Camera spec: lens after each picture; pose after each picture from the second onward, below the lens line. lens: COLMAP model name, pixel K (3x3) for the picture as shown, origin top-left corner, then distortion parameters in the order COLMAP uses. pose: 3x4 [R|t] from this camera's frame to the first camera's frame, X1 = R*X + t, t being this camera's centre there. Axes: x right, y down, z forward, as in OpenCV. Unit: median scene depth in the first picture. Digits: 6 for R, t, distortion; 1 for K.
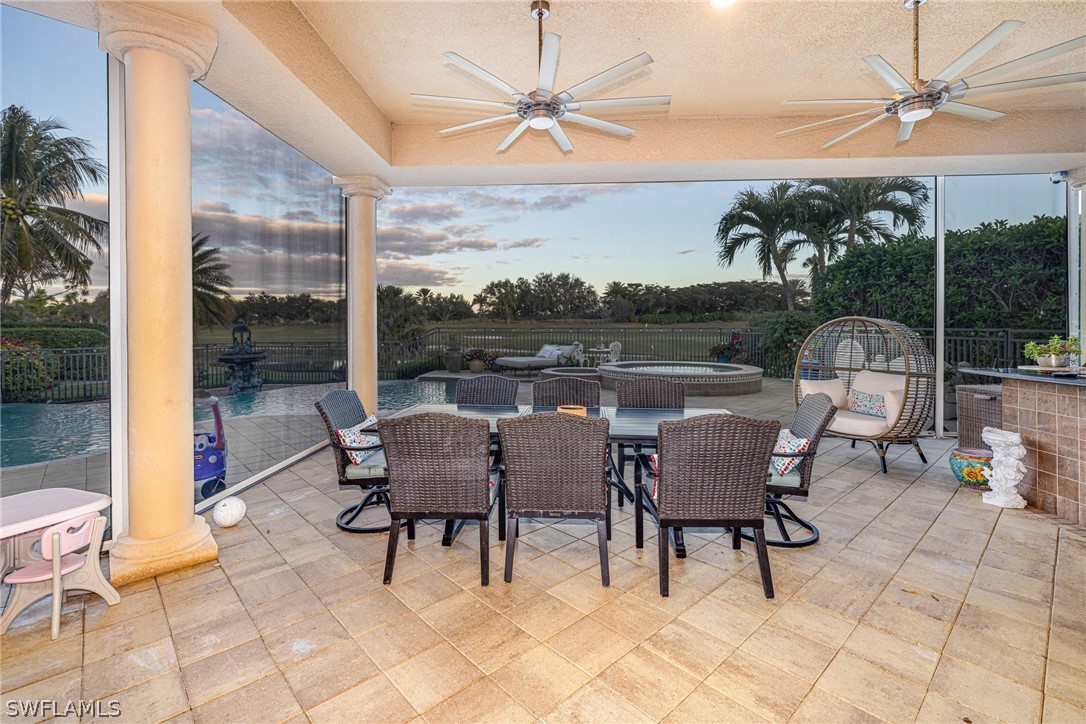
lens RADIAL K [[488.4, 0, 546.6], [0, 488.4, 327.5], [0, 0, 1]] dist [-0.001330, -0.000654]
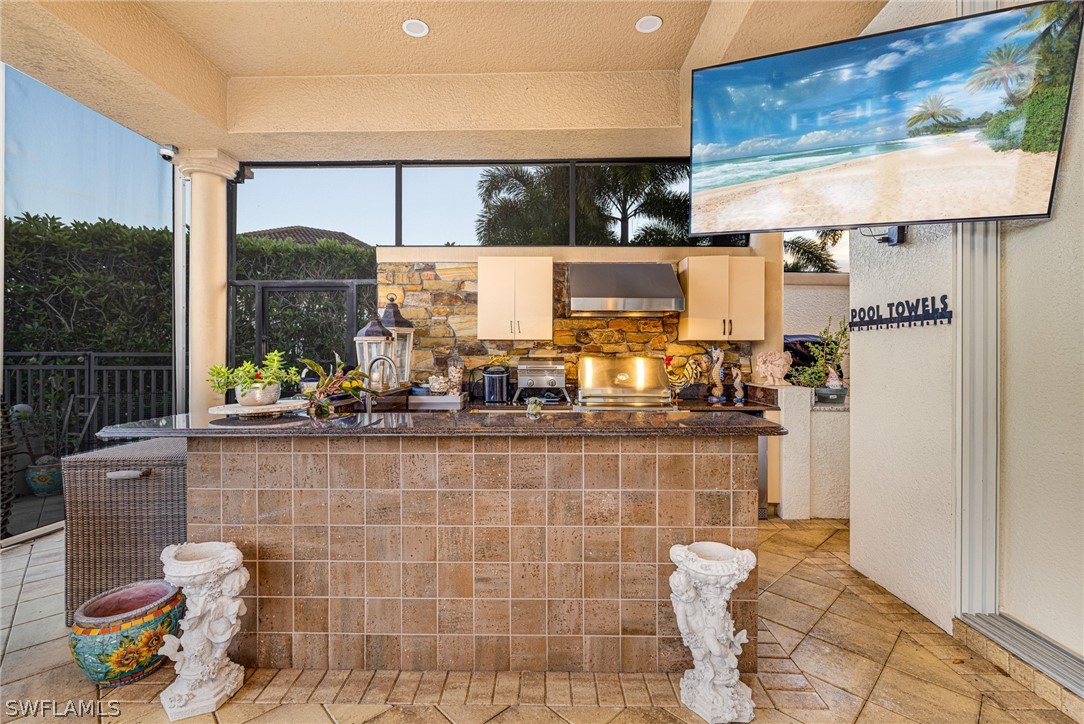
lens RADIAL K [[487.5, 0, 543.0], [0, 487.5, 358.1], [0, 0, 1]] dist [-0.001330, -0.000654]
pose [[-0.007053, 0.000565, 0.999975, 0.414697], [0.002056, 0.999998, -0.000551, 0.023689], [-0.999973, 0.002052, -0.007054, 0.614548]]
